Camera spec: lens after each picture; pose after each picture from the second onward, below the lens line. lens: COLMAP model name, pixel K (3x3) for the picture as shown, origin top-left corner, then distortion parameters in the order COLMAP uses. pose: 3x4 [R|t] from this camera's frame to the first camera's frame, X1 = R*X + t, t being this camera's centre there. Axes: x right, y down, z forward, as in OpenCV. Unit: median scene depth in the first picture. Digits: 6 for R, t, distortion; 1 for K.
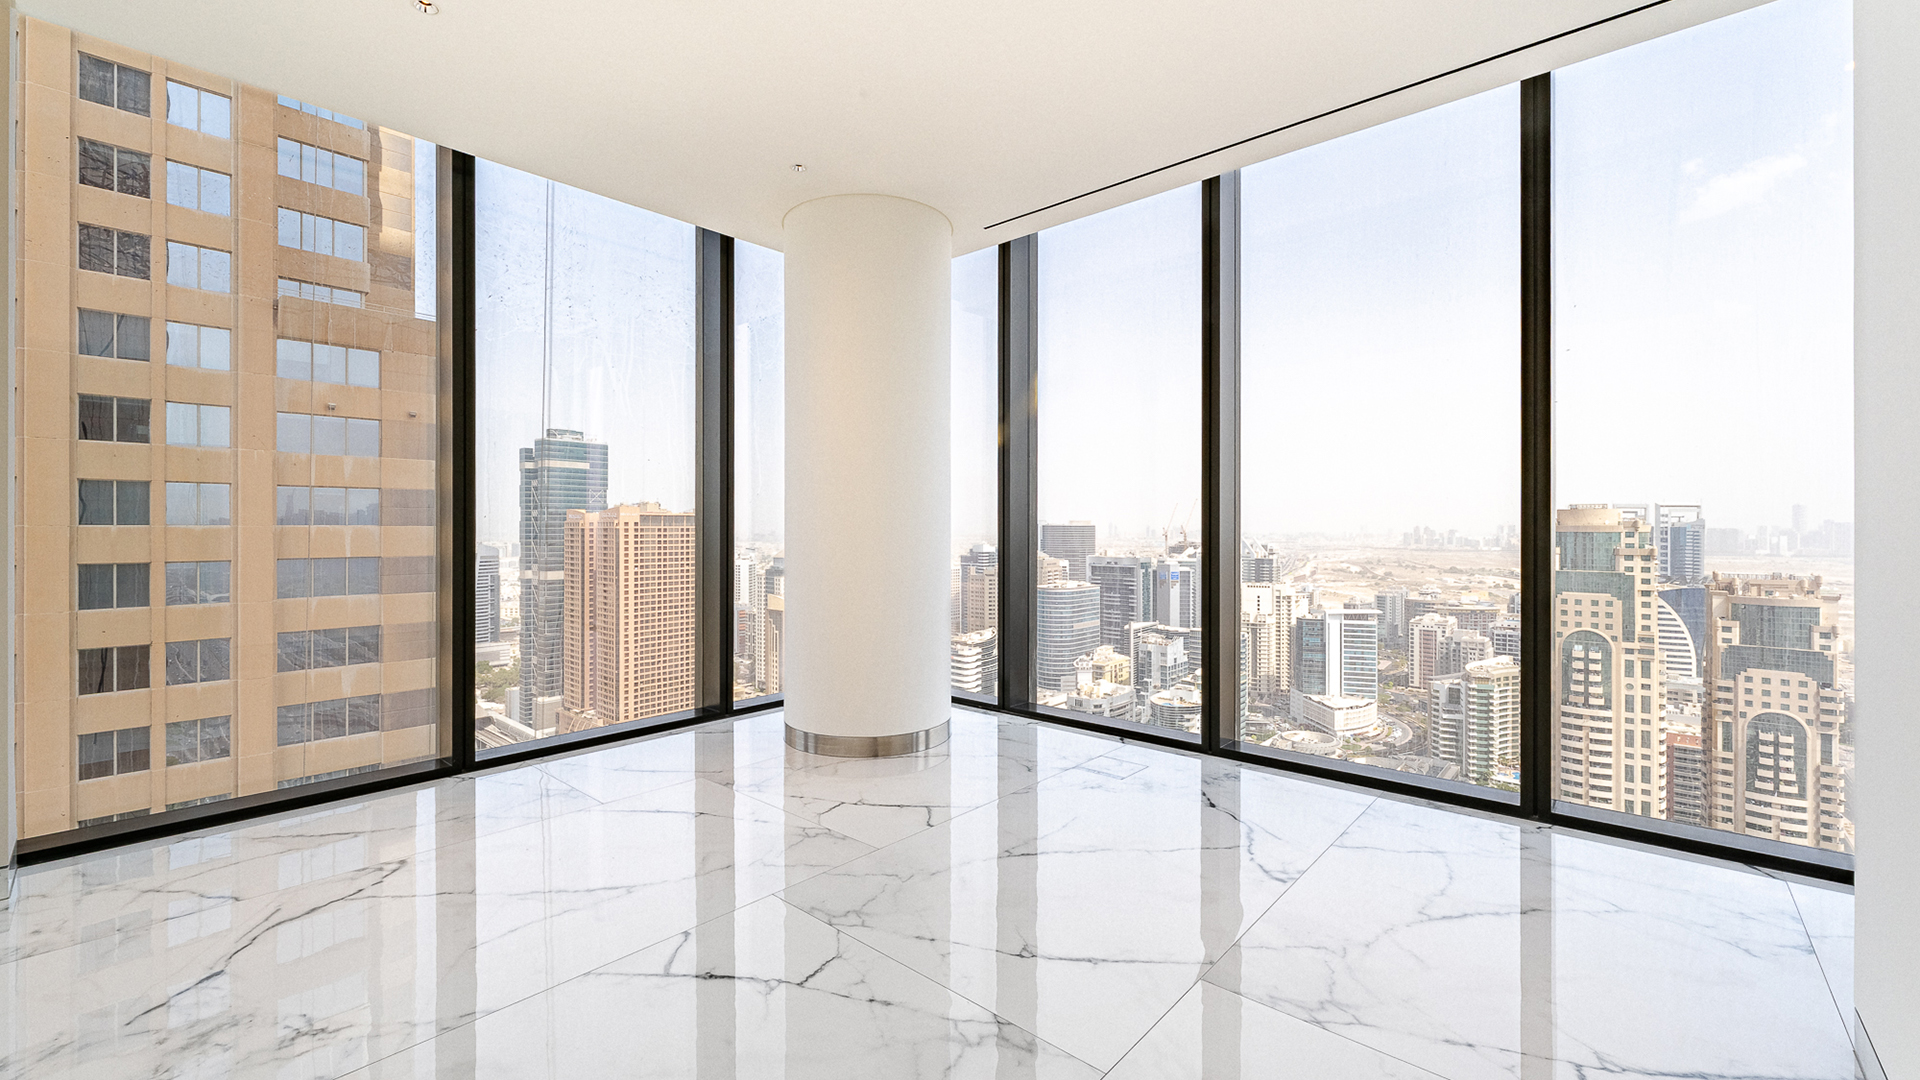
lens RADIAL K [[777.6, 0, 948.8], [0, 777.6, 524.2], [0, 0, 1]] dist [-0.000685, 0.000058]
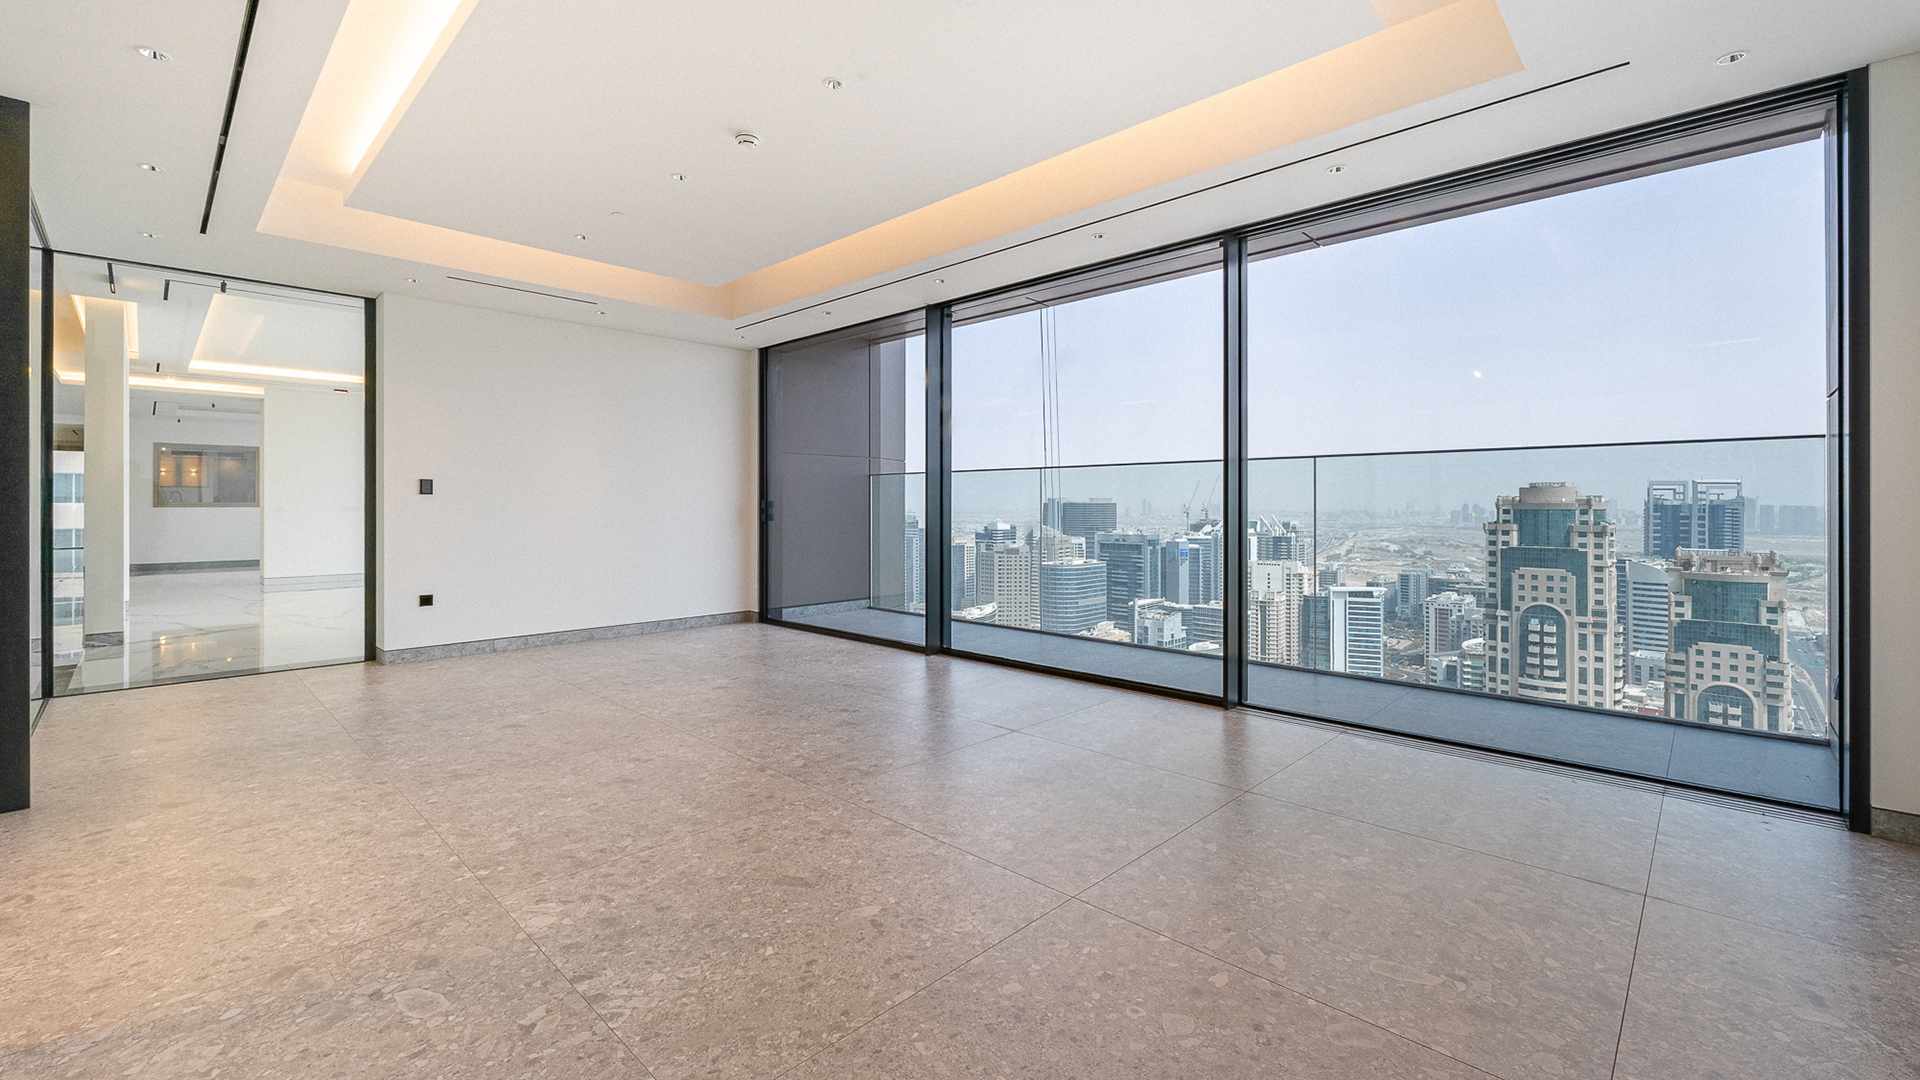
lens RADIAL K [[787.2, 0, 940.8], [0, 787.2, 502.8], [0, 0, 1]] dist [-0.001236, -0.000273]
pose [[0.998903, -0.000090, -0.046818, 0.071503], [0.000159, 0.999999, 0.001467, -0.000425], [0.046818, -0.001473, 0.998902, -0.082044]]
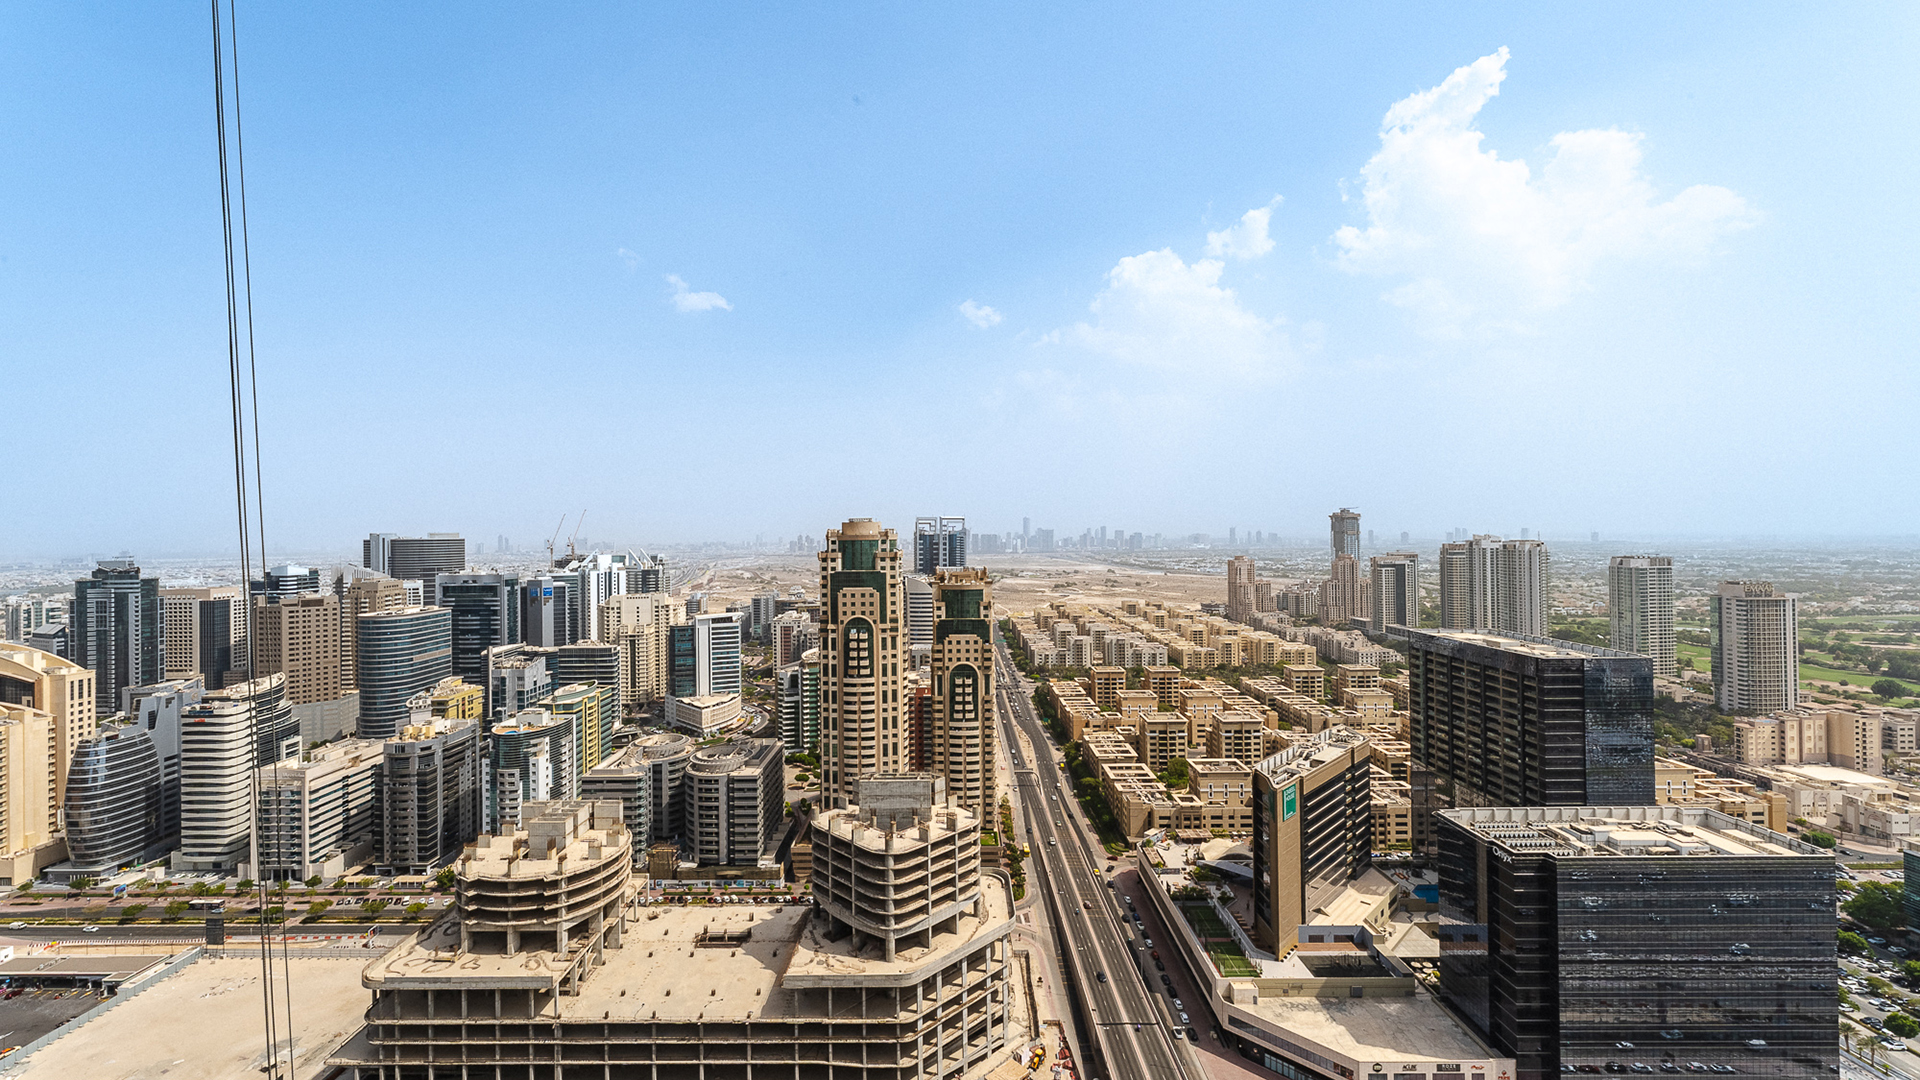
lens RADIAL K [[779.3, 0, 942.5], [0, 779.3, 527.8], [0, 0, 1]] dist [0.001660, 0.000546]
pose [[0.750391, -0.004770, 0.660977, 0.077882], [0.011007, 0.999925, -0.005280, -0.002031], [-0.660903, 0.011237, 0.750387, -0.056147]]
